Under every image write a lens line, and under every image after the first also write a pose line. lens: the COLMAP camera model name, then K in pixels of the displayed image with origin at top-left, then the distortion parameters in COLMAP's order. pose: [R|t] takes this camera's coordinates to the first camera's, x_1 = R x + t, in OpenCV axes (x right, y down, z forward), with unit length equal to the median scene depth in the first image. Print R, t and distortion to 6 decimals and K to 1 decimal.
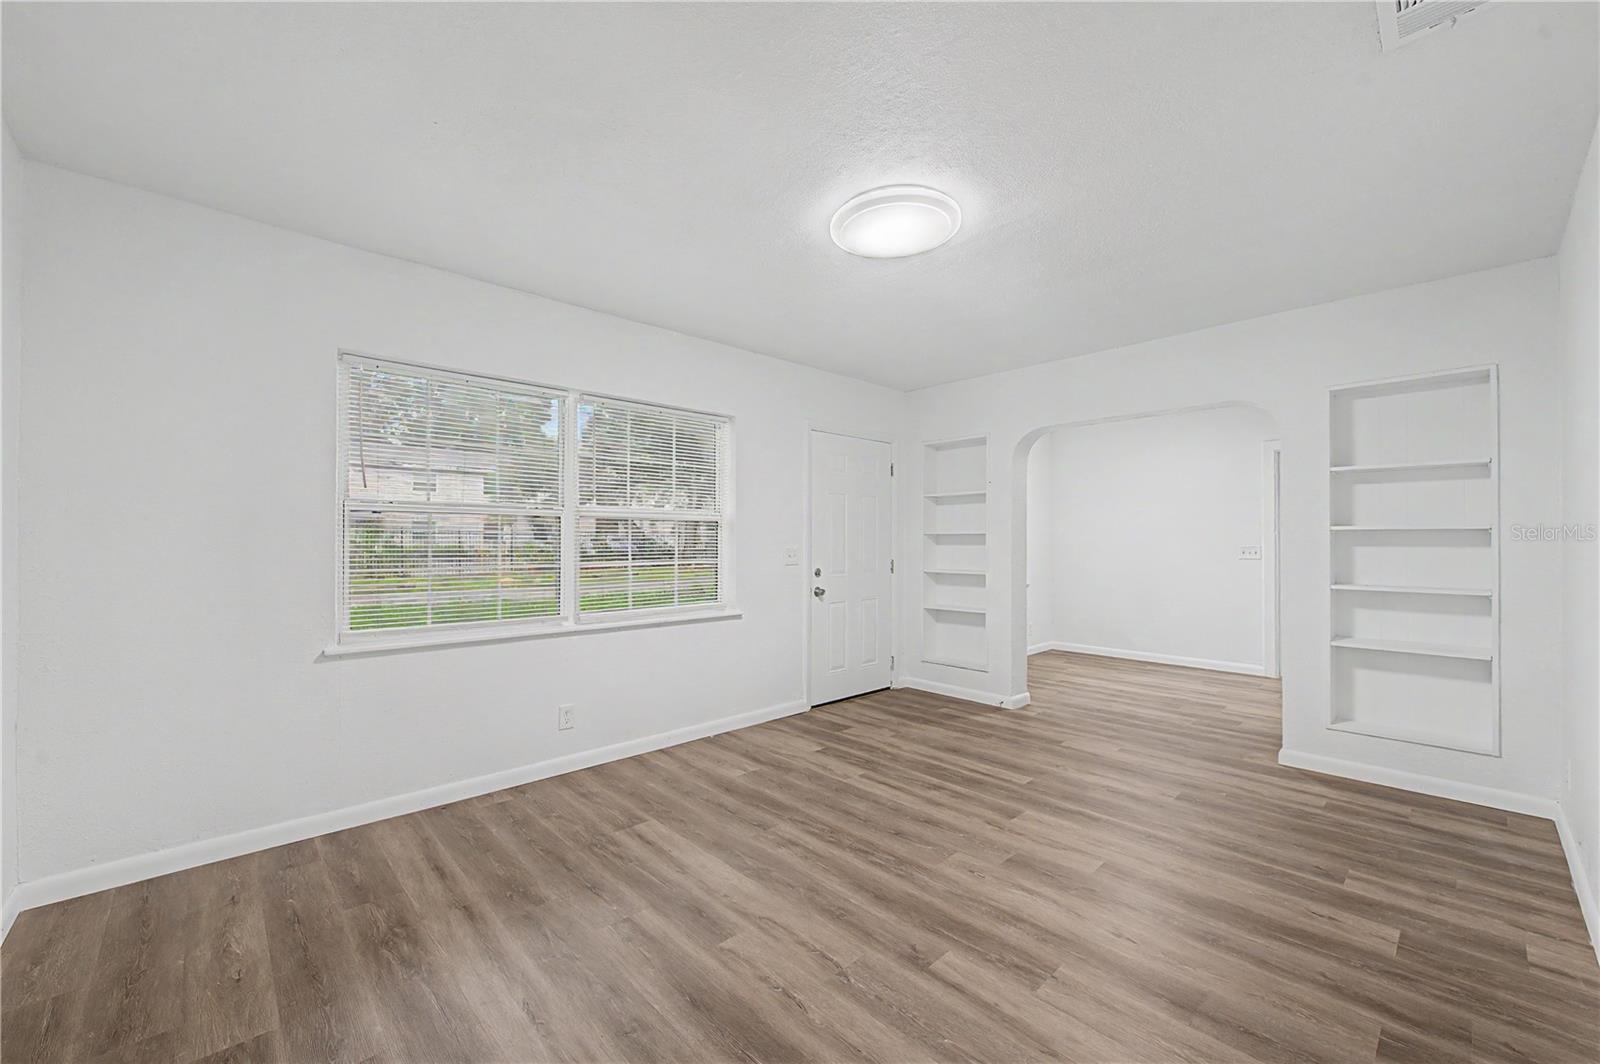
lens RADIAL K [[630.6, 0, 800.9], [0, 630.6, 533.1], [0, 0, 1]] dist [0.002752, -0.002475]
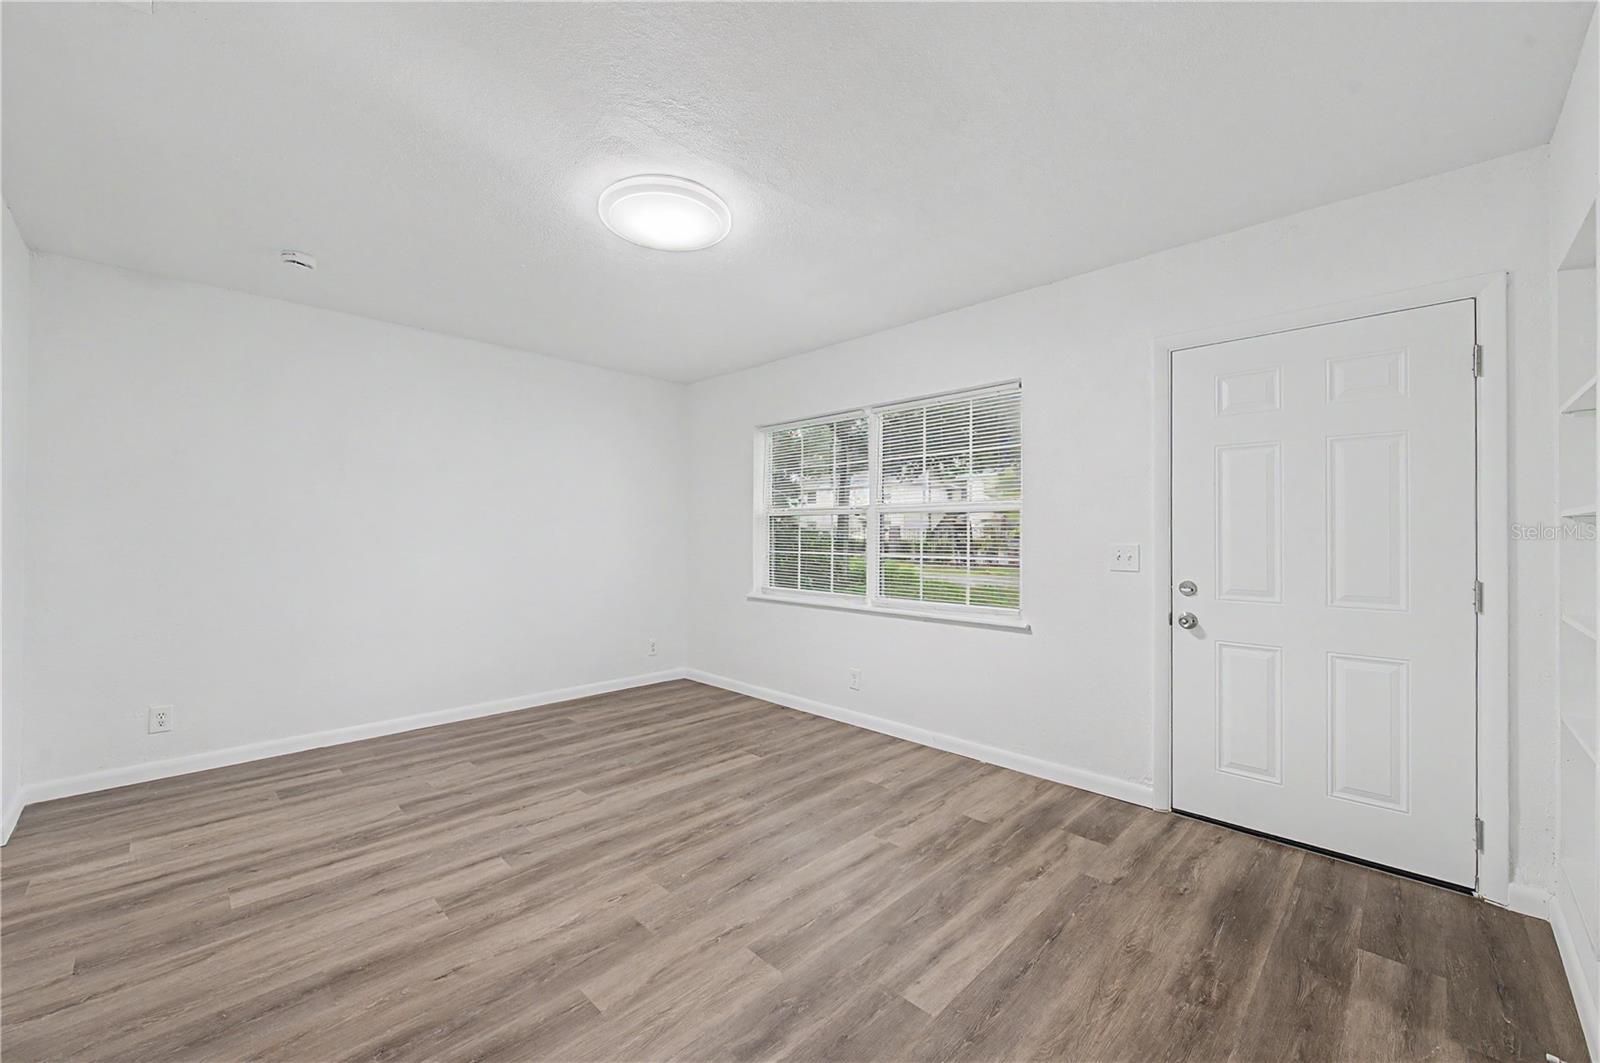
lens RADIAL K [[624.0, 0, 799.7], [0, 624.0, 528.2], [0, 0, 1]] dist [0.000282, -0.000357]
pose [[0.037593, -0.009402, -0.999249, 0.831562], [0.010049, 0.999909, -0.009030, 0.011032], [0.999243, -0.009702, 0.037684, 0.858033]]
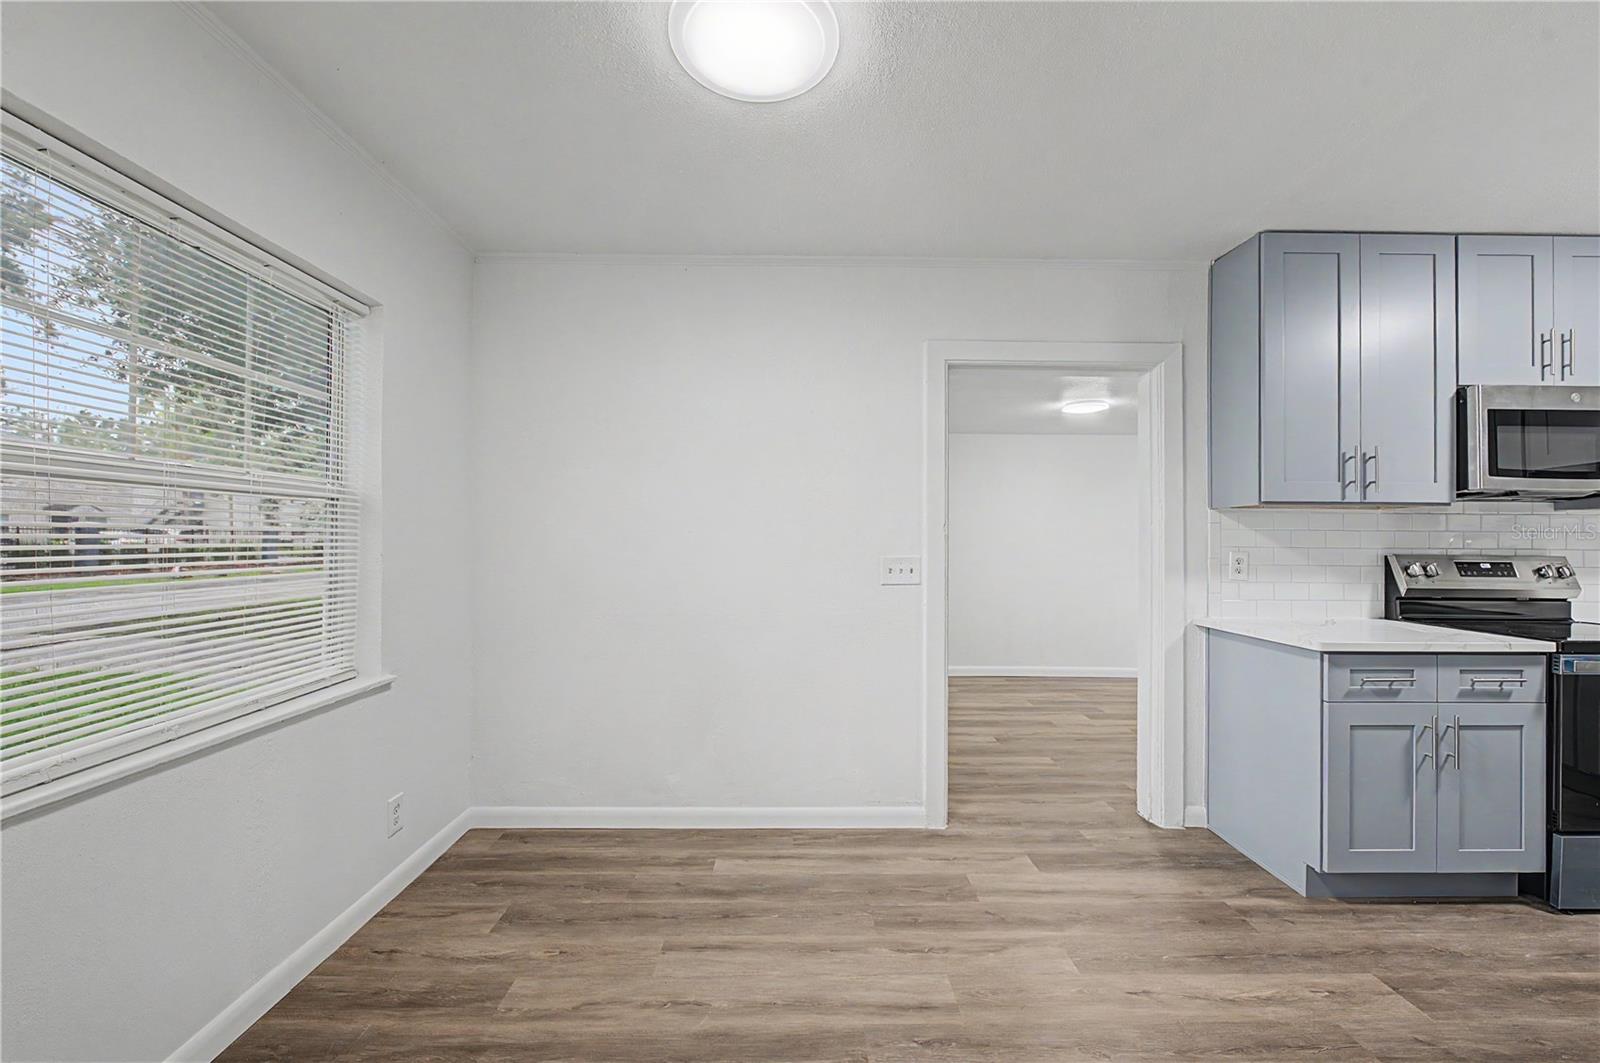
lens RADIAL K [[634.3, 0, 799.5], [0, 634.3, 536.7], [0, 0, 1]] dist [-0.000786, -0.001928]
pose [[0.677534, 0.005330, 0.735473, 0.542476], [-0.013612, 0.999893, 0.005294, 0.007303], [-0.735366, -0.013598, 0.677534, 1.287334]]
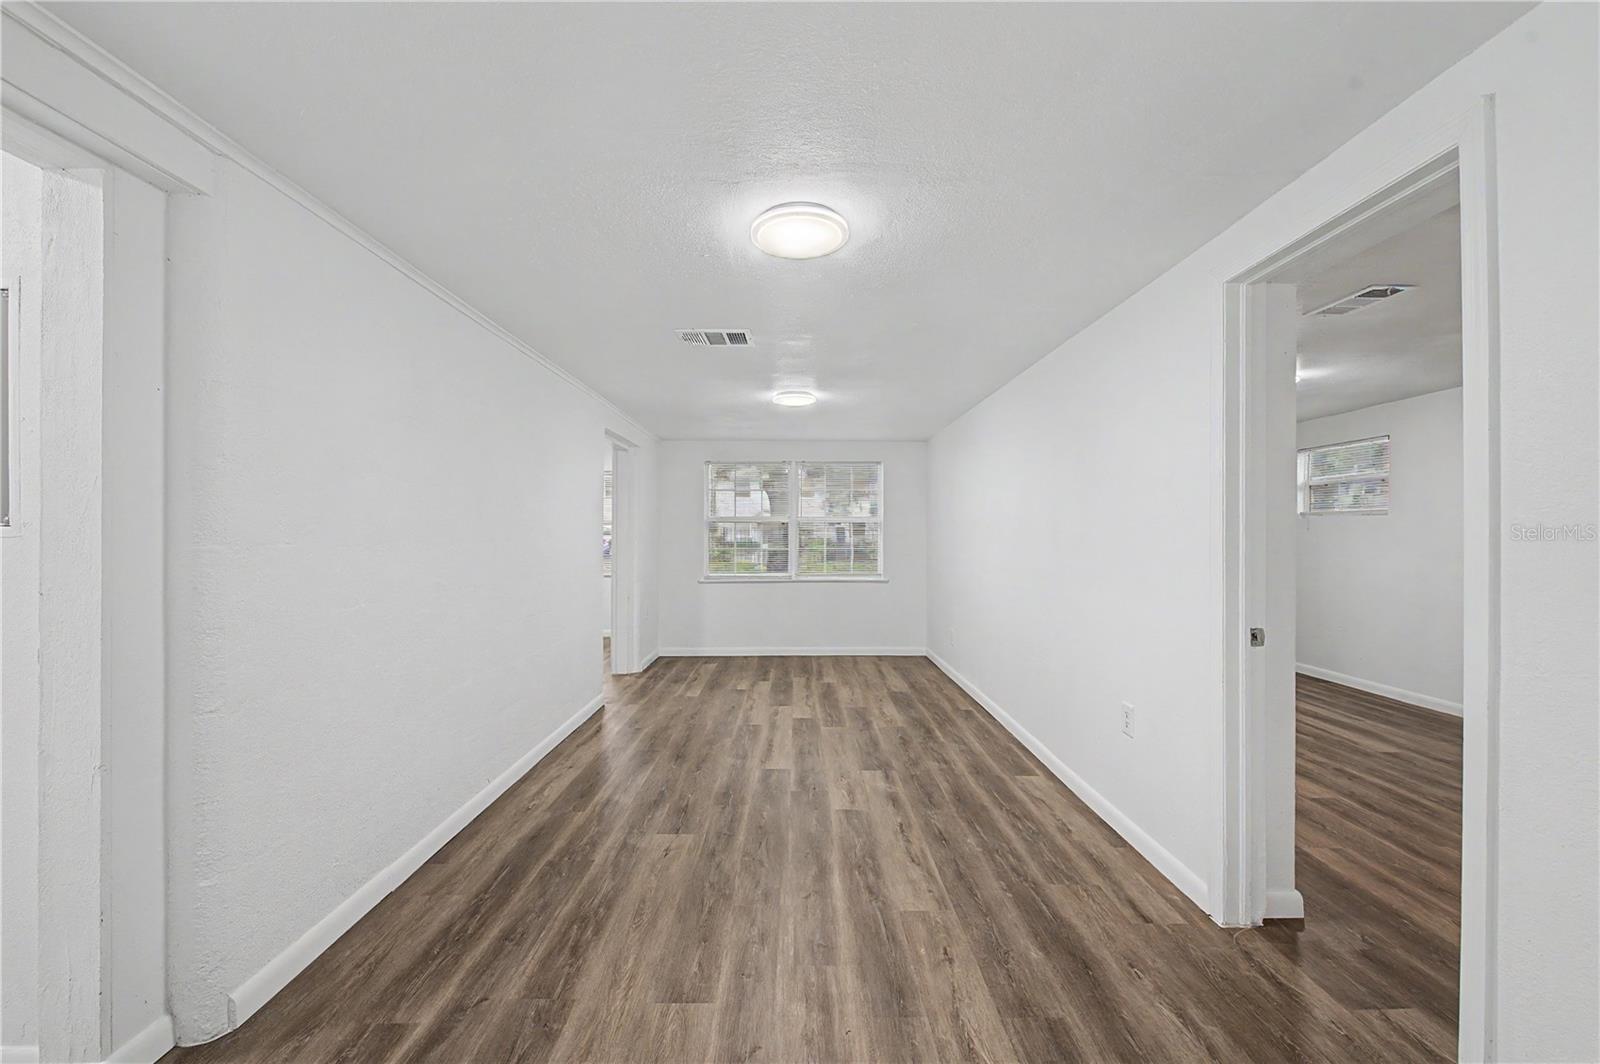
lens RADIAL K [[630.6, 0, 800.9], [0, 630.6, 533.1], [0, 0, 1]] dist [0.002752, -0.002475]
pose [[0.736417, -0.001318, -0.676526, 2.826201], [0.006638, 0.999964, 0.005278, 0.002620], [0.676495, -0.008377, 0.736399, 0.790383]]
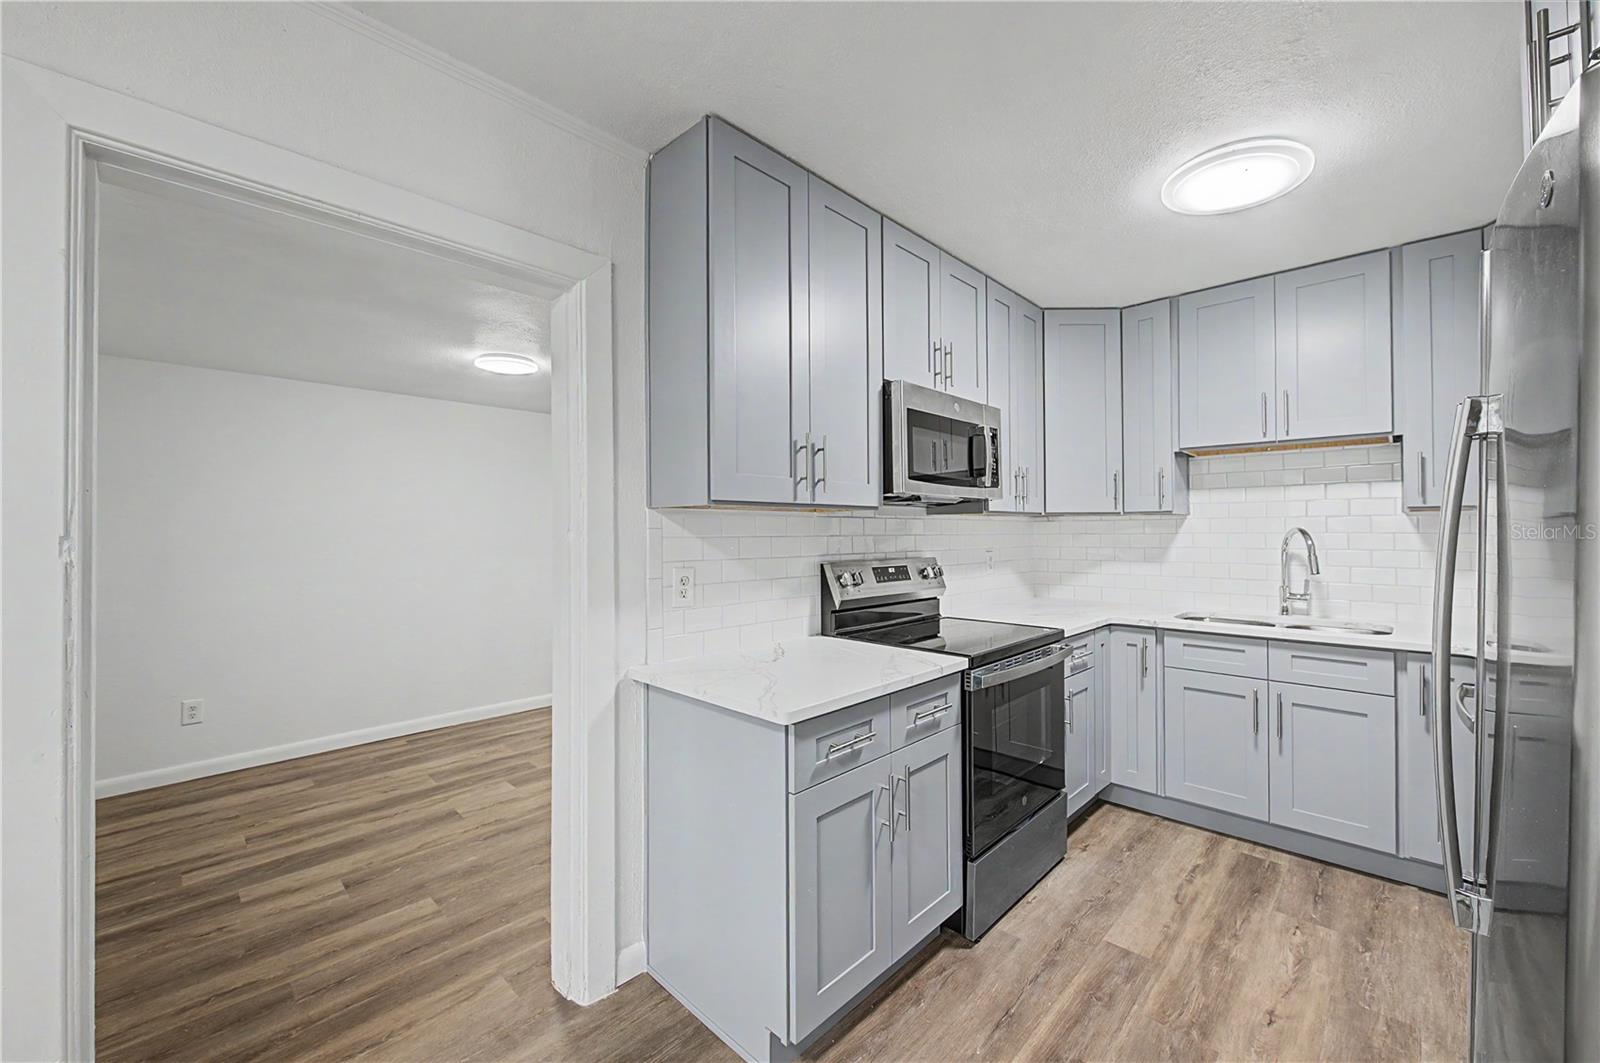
lens RADIAL K [[626.3, 0, 800.9], [0, 626.3, 526.2], [0, 0, 1]] dist [0.002283, -0.003137]
pose [[-0.049477, 0.007644, 0.998746, 0.942132], [-0.008005, 0.999936, -0.008050, -0.012297], [-0.998743, -0.008393, -0.049413, 1.344890]]
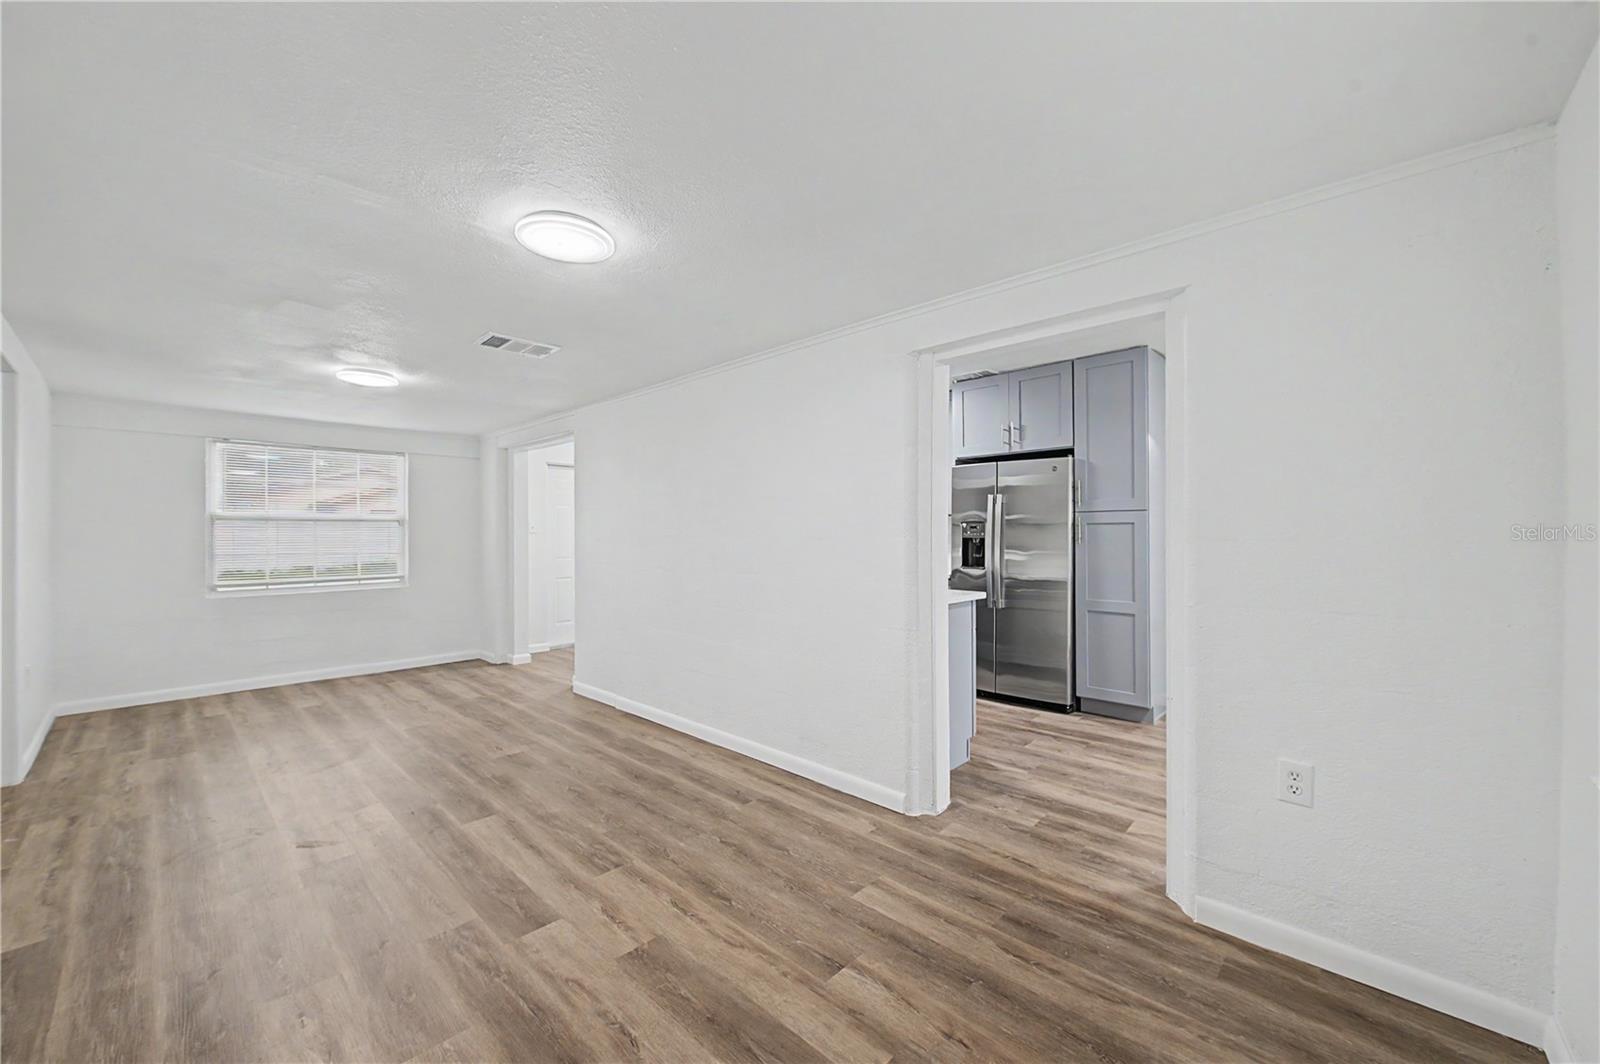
lens RADIAL K [[621.6, 0, 793.7], [0, 621.6, 531.1], [0, 0, 1]] dist [-0.001174, -0.001950]
pose [[-0.998542, 0.001005, -0.053969, 1.741593], [0.001773, 0.999898, -0.014181, 0.020554], [0.053950, -0.014256, -0.998442, 2.355025]]
